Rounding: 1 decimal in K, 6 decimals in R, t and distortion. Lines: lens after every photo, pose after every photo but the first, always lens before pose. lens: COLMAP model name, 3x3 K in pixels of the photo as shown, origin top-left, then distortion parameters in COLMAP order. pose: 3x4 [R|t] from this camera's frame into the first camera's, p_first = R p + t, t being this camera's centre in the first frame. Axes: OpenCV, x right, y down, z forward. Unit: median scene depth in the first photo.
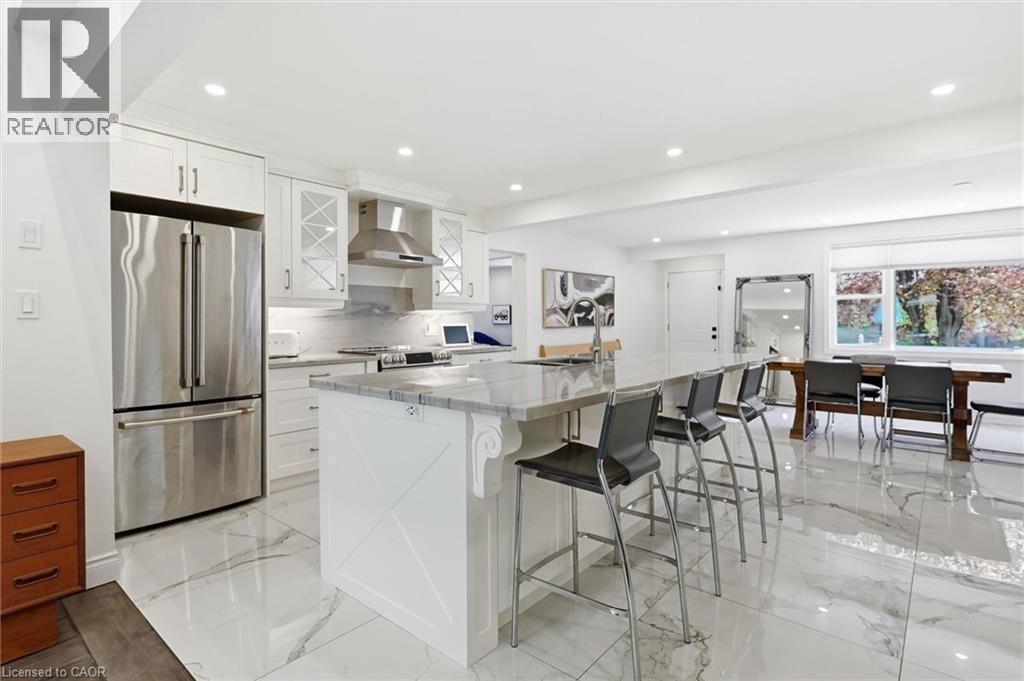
lens RADIAL K [[510.2, 0, 527.4], [0, 510.2, 330.7], [0, 0, 1]] dist [-0.000144, -0.000014]
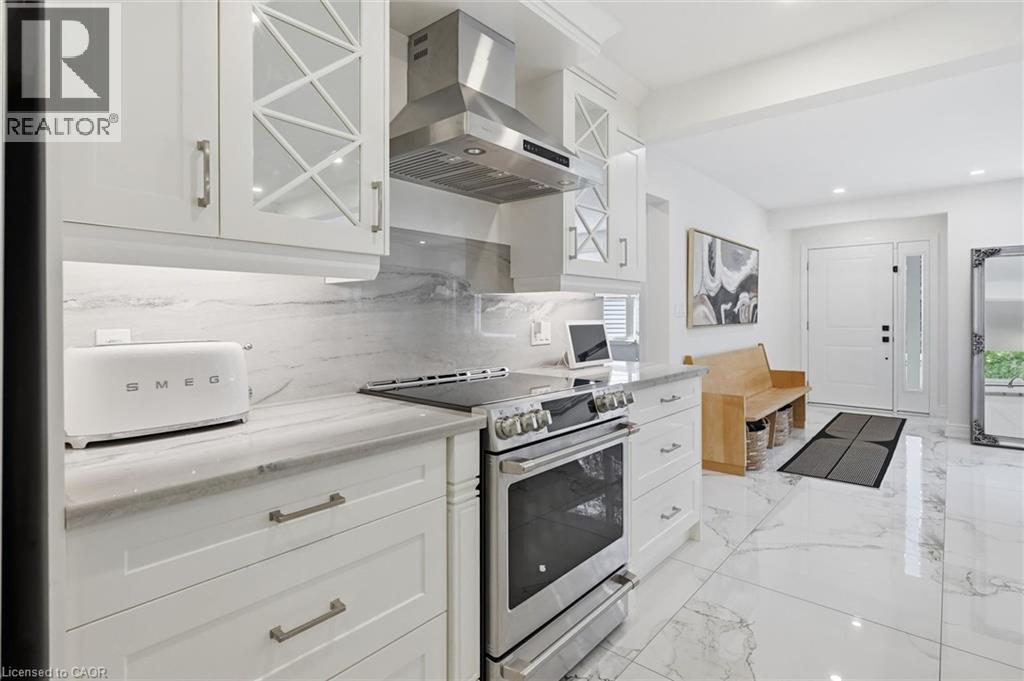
lens RADIAL K [[509.6, 0, 526.5], [0, 509.6, 321.1], [0, 0, 1]] dist [0.000060, 0.000072]
pose [[0.999992, 0.004109, 0.000066, -0.192025], [-0.004109, 0.999958, -0.008228, -0.008256], [-0.000100, 0.008227, 0.999966, 0.480793]]
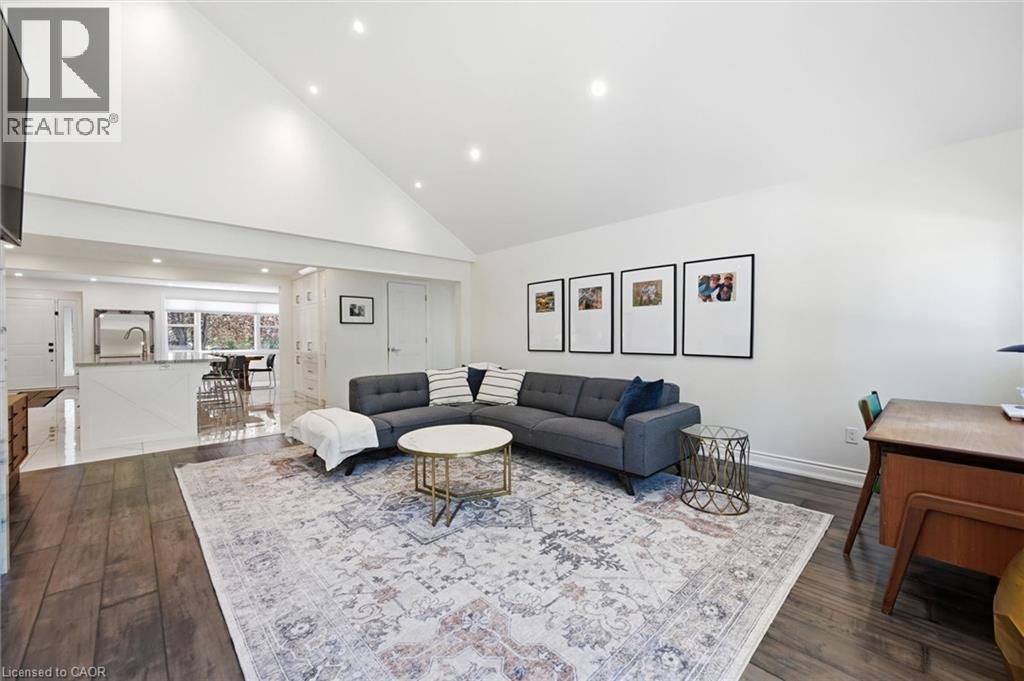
lens RADIAL K [[407.0, 0, 512.0], [0, 407.0, 340.5], [0, 0, 1]] dist [-0.001514, -0.000118]
pose [[0.121842, -0.001732, 0.992548, -0.817128], [0.021392, 0.999771, -0.000882, 0.019806], [-0.992319, 0.021340, 0.121852, -0.465979]]
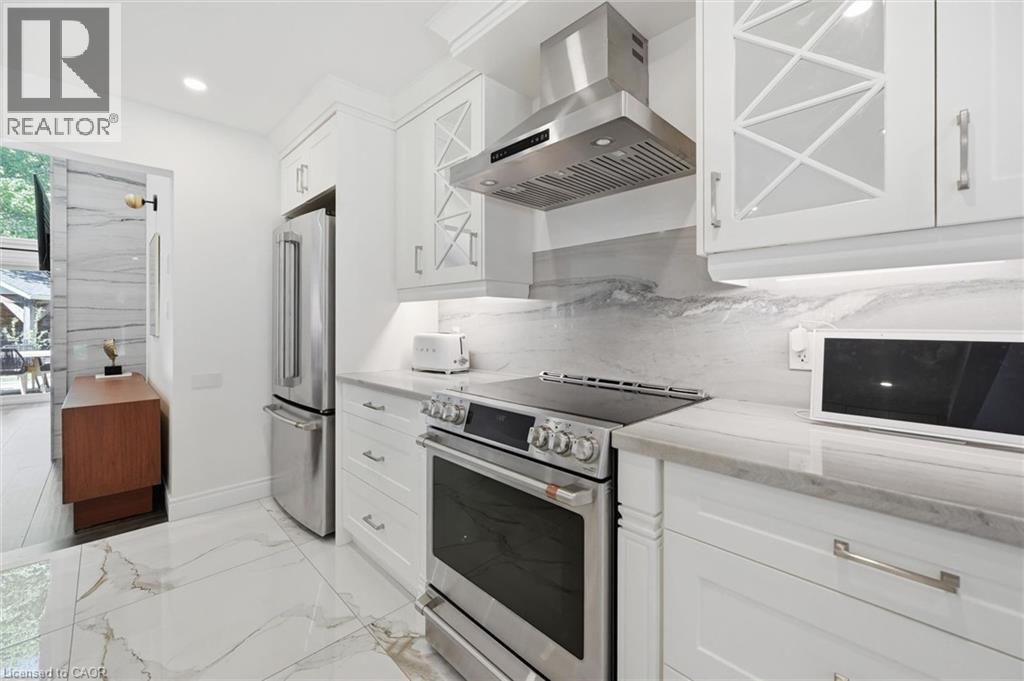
lens RADIAL K [[419.7, 0, 509.9], [0, 419.7, 325.9], [0, 0, 1]] dist [-0.002641, -0.000339]
pose [[-0.109027, 0.012629, -0.993959, 0.059661], [-0.016744, 0.999754, 0.014539, -0.014563], [0.993898, 0.018228, -0.108789, 0.814792]]
